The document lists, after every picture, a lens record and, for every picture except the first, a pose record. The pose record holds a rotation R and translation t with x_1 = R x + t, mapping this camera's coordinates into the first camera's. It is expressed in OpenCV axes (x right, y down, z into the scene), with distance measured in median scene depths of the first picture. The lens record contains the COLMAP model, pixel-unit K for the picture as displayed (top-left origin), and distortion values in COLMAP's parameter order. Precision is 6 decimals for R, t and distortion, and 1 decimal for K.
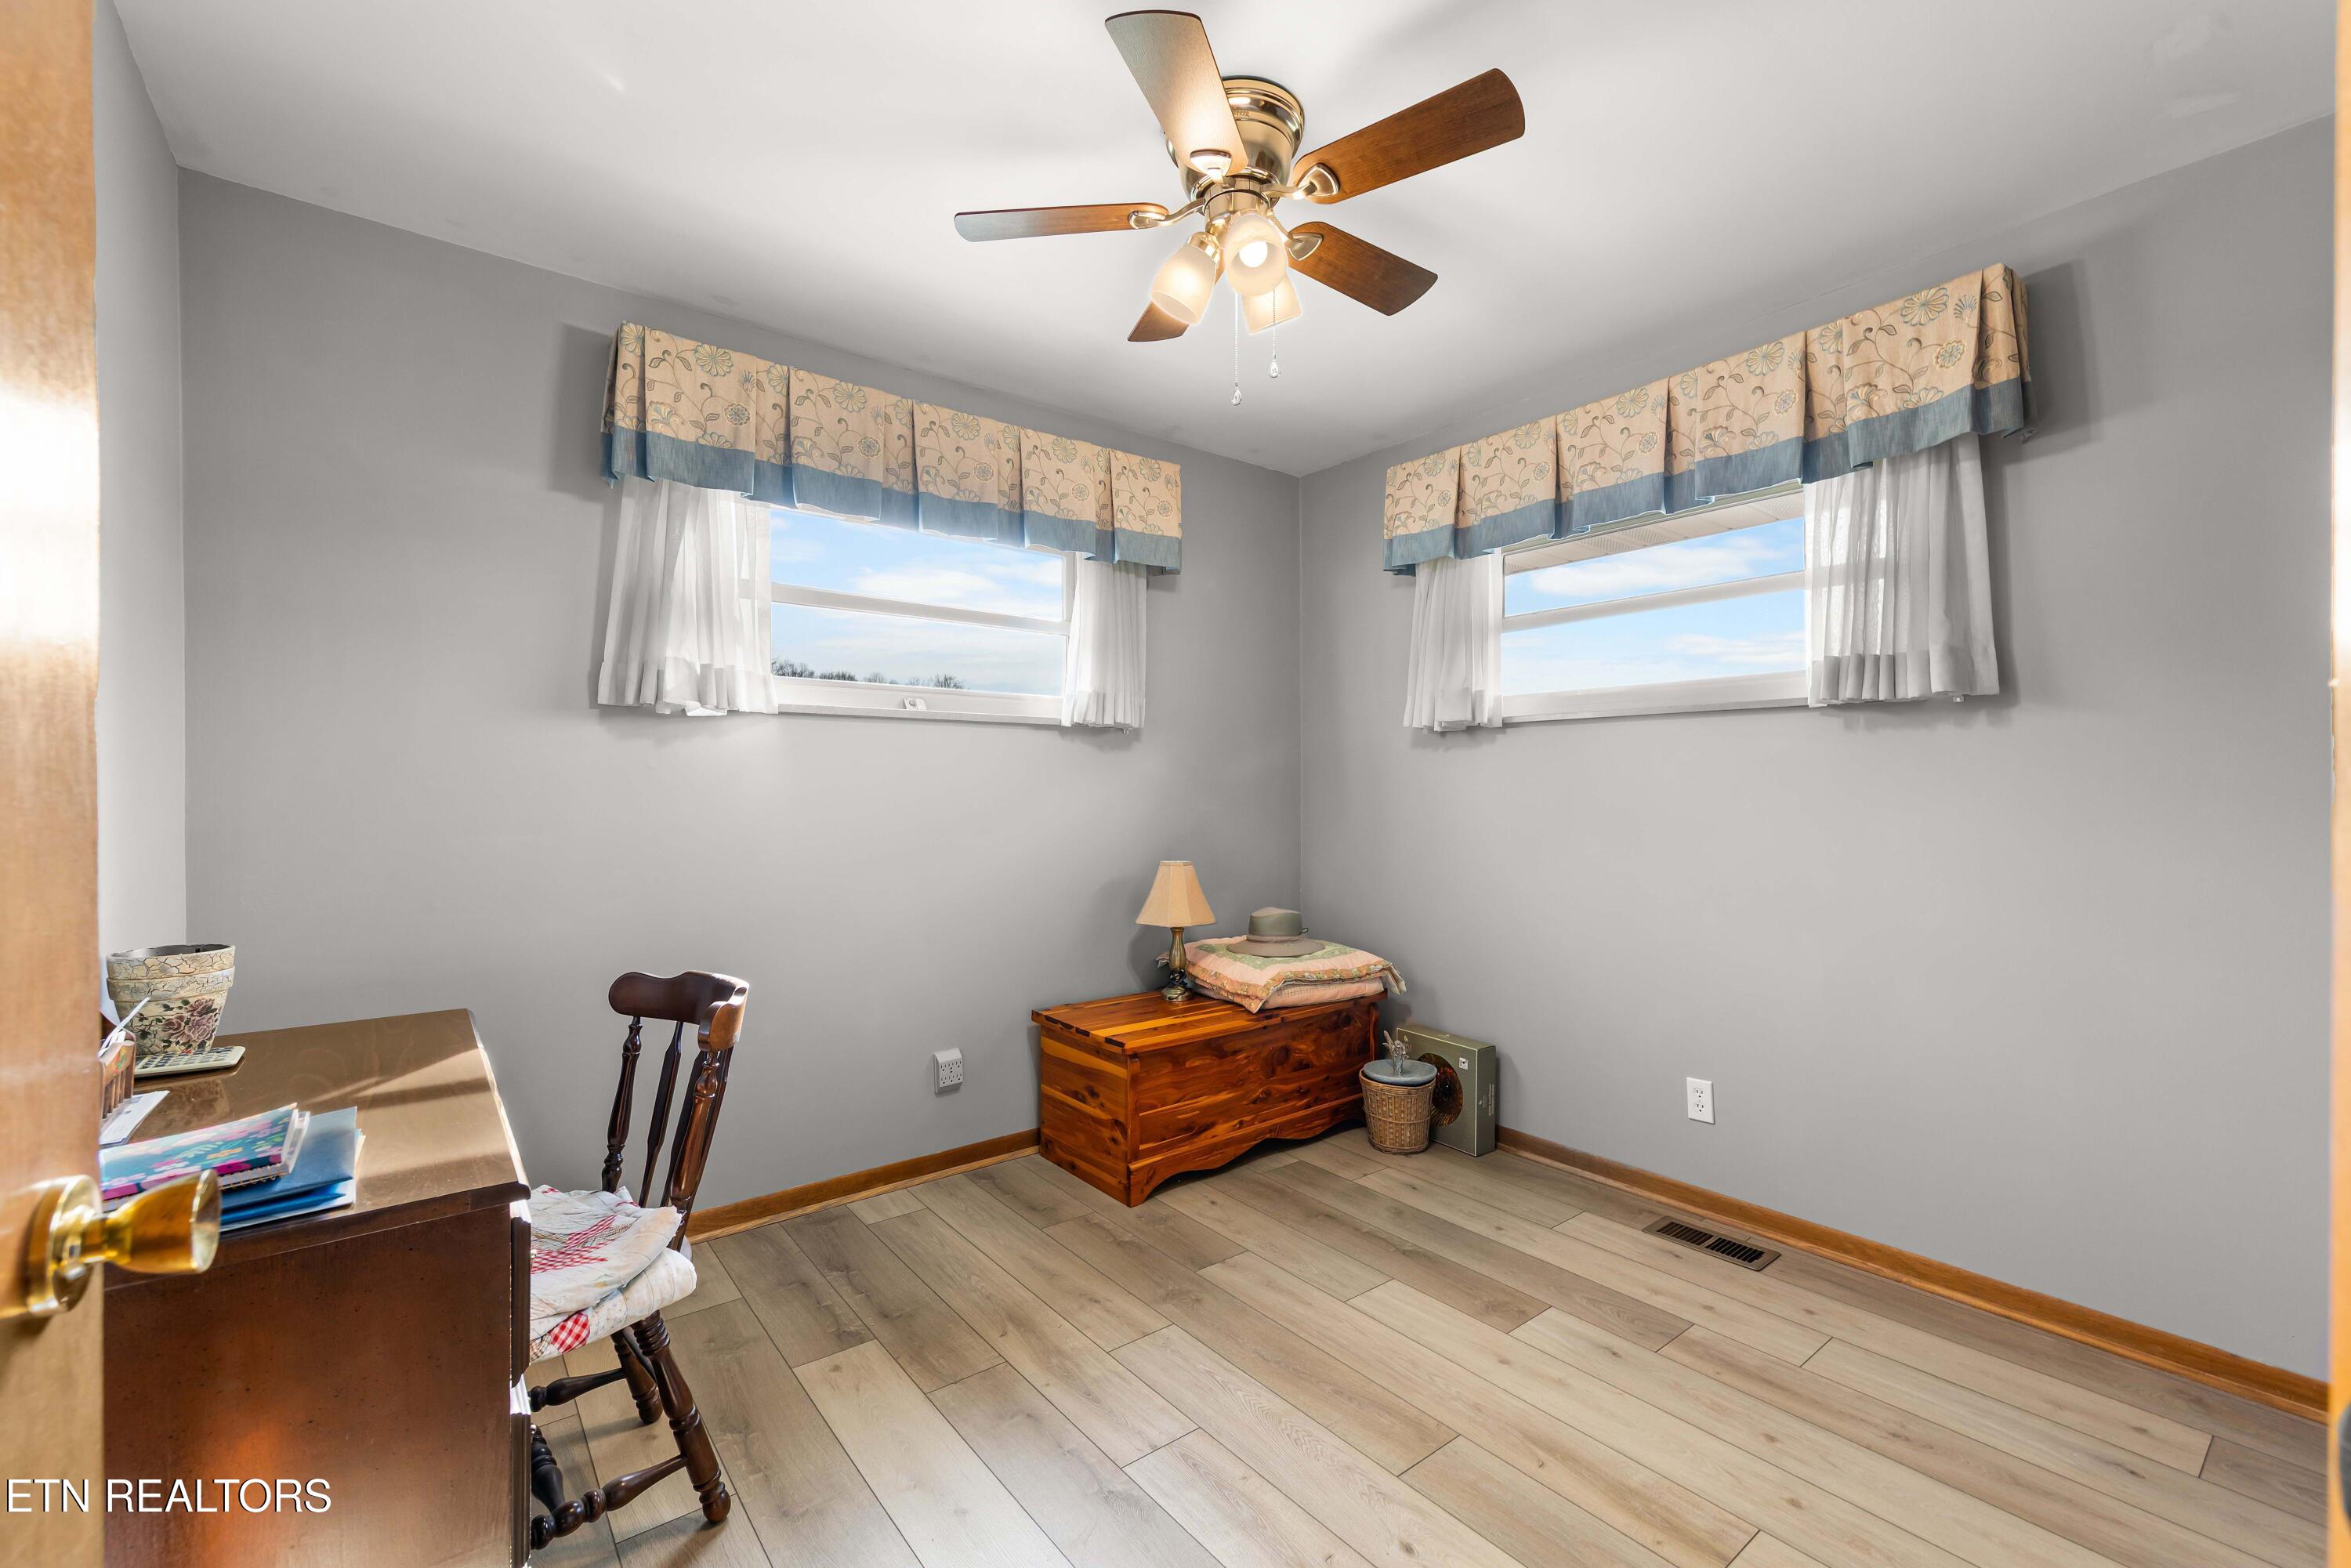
lens RADIAL K [[1025.1, 0, 1180.0], [0, 1025.1, 788.0], [0, 0, 1]] dist [0.000601, 0.000214]
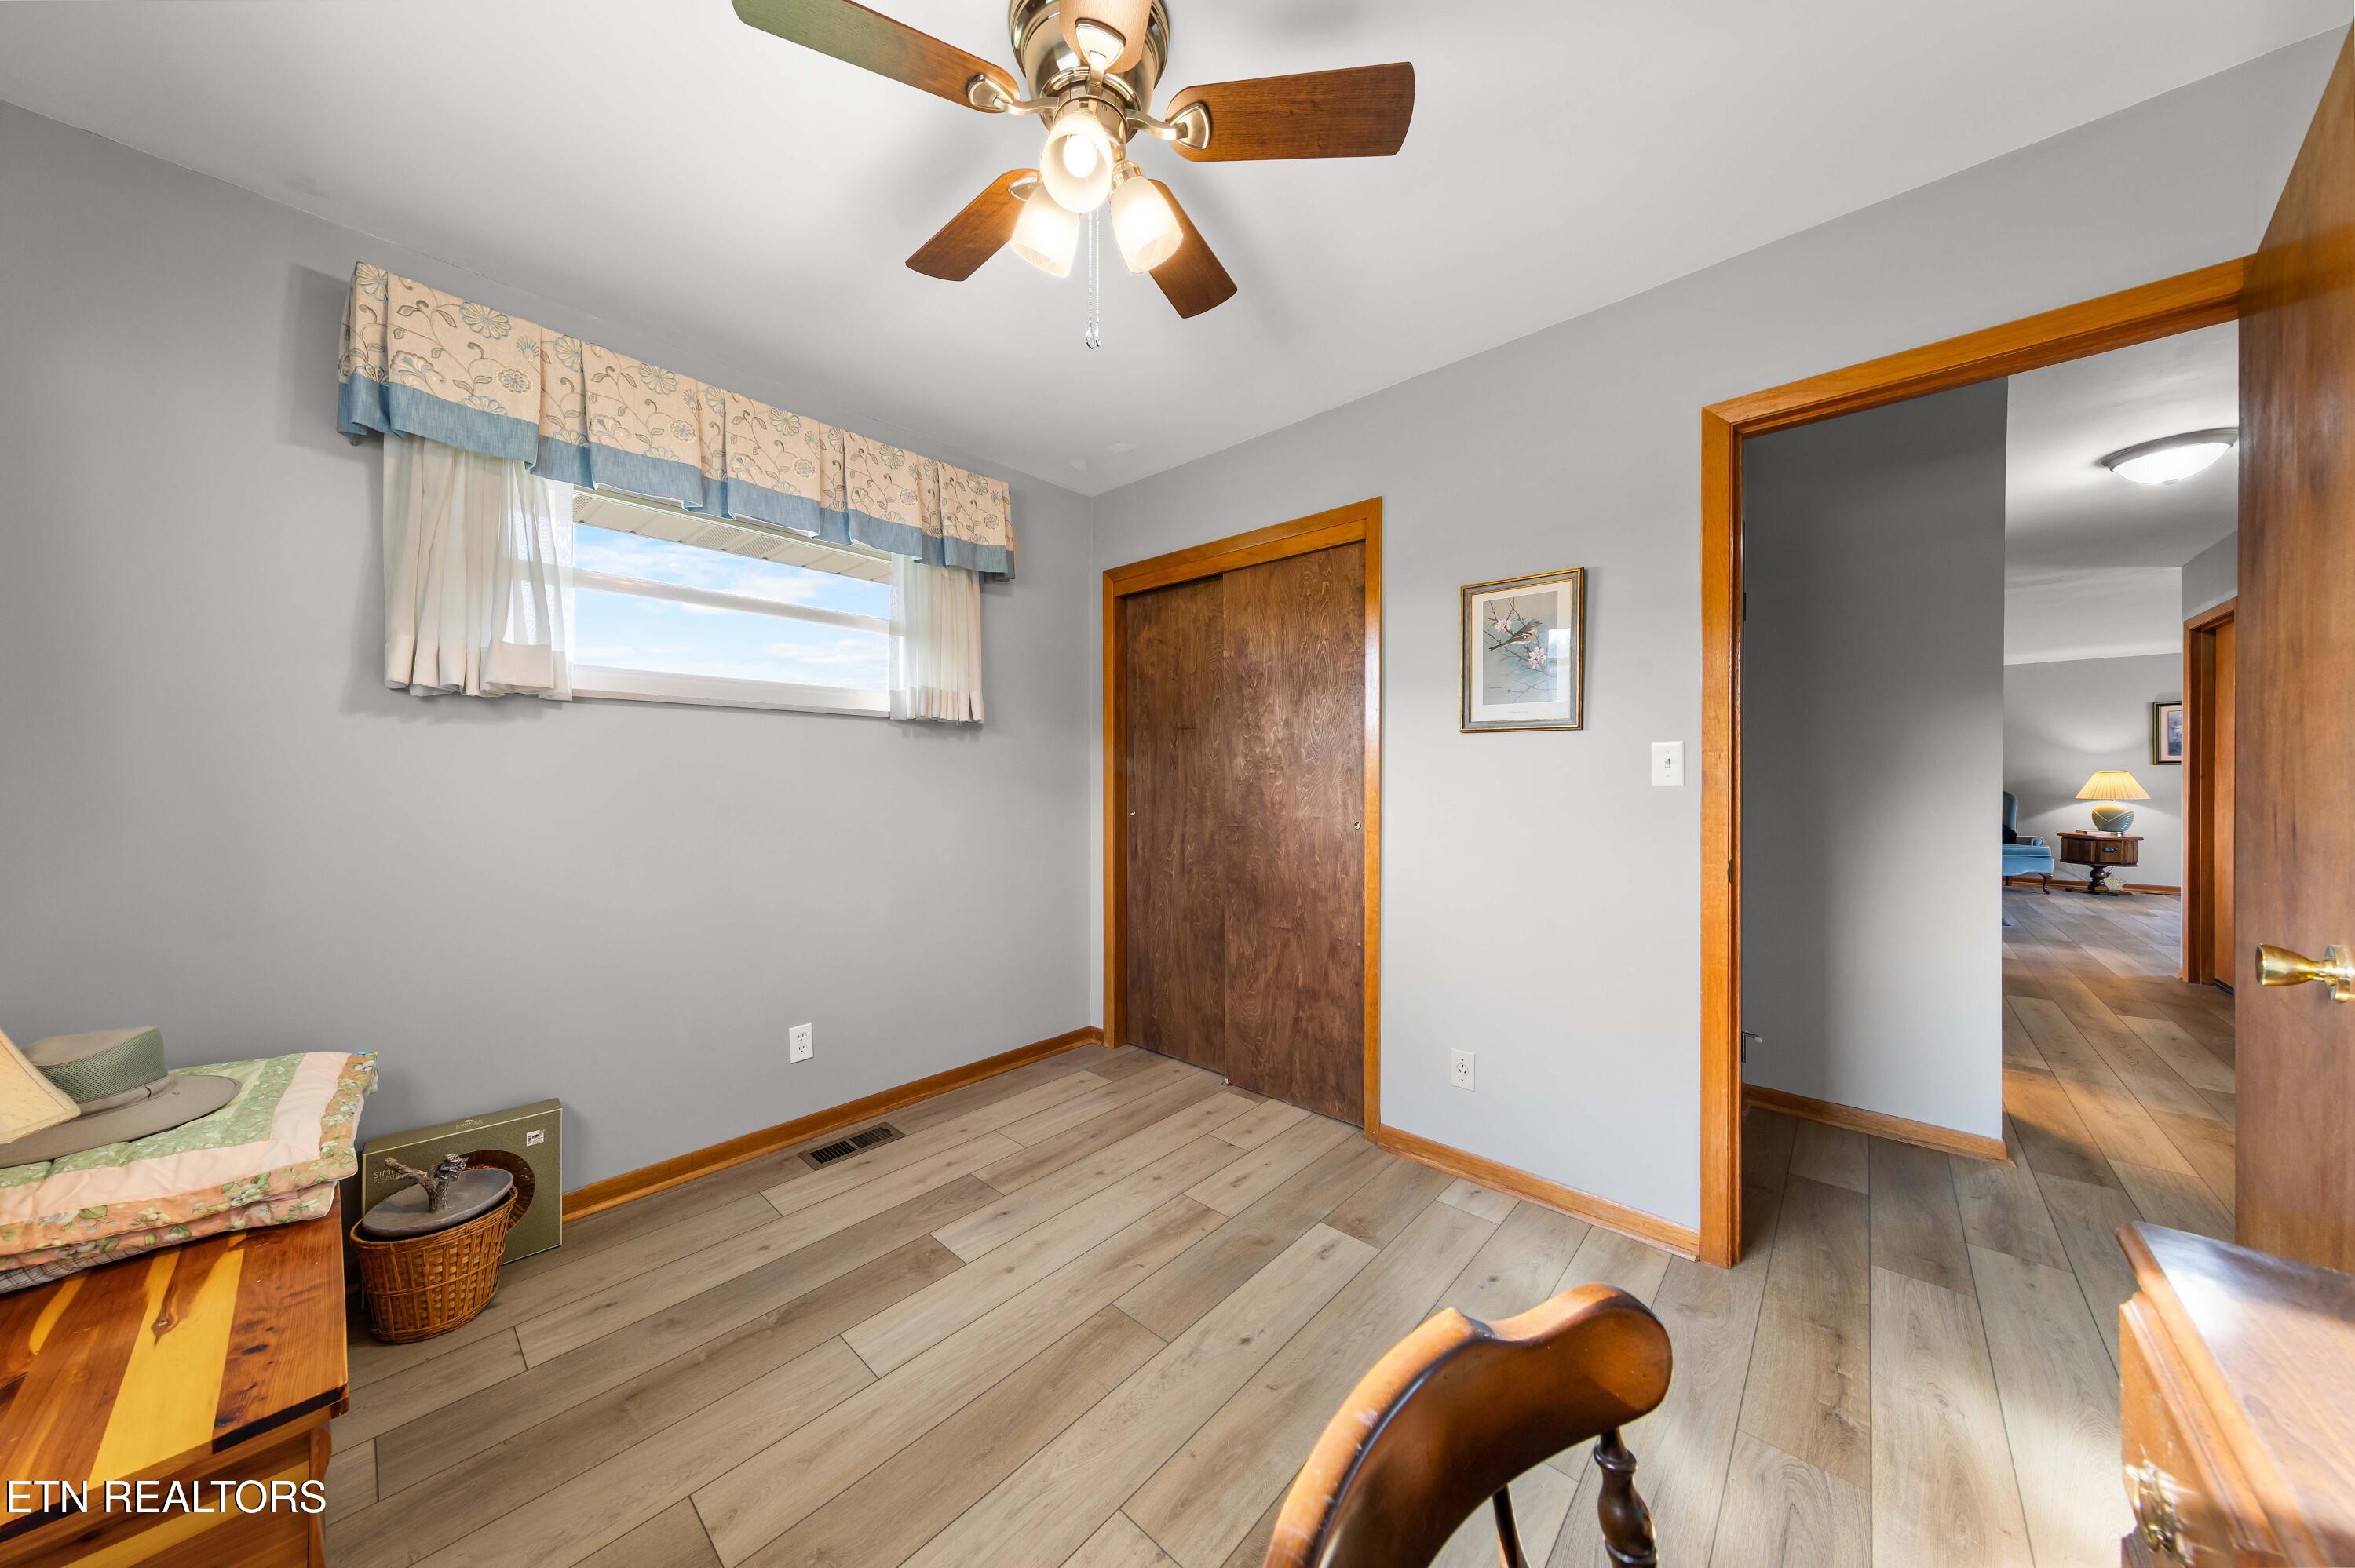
lens RADIAL K [[760.0, 0, 1181.6], [0, 760.0, 779.0], [0, 0, 1]] dist [0.000531, 0.000000]
pose [[-0.192544, 0.002032, 0.981286, -0.469852], [0.000631, 0.999998, -0.001947, 0.004987], [-0.981288, 0.000245, -0.192544, 0.809336]]
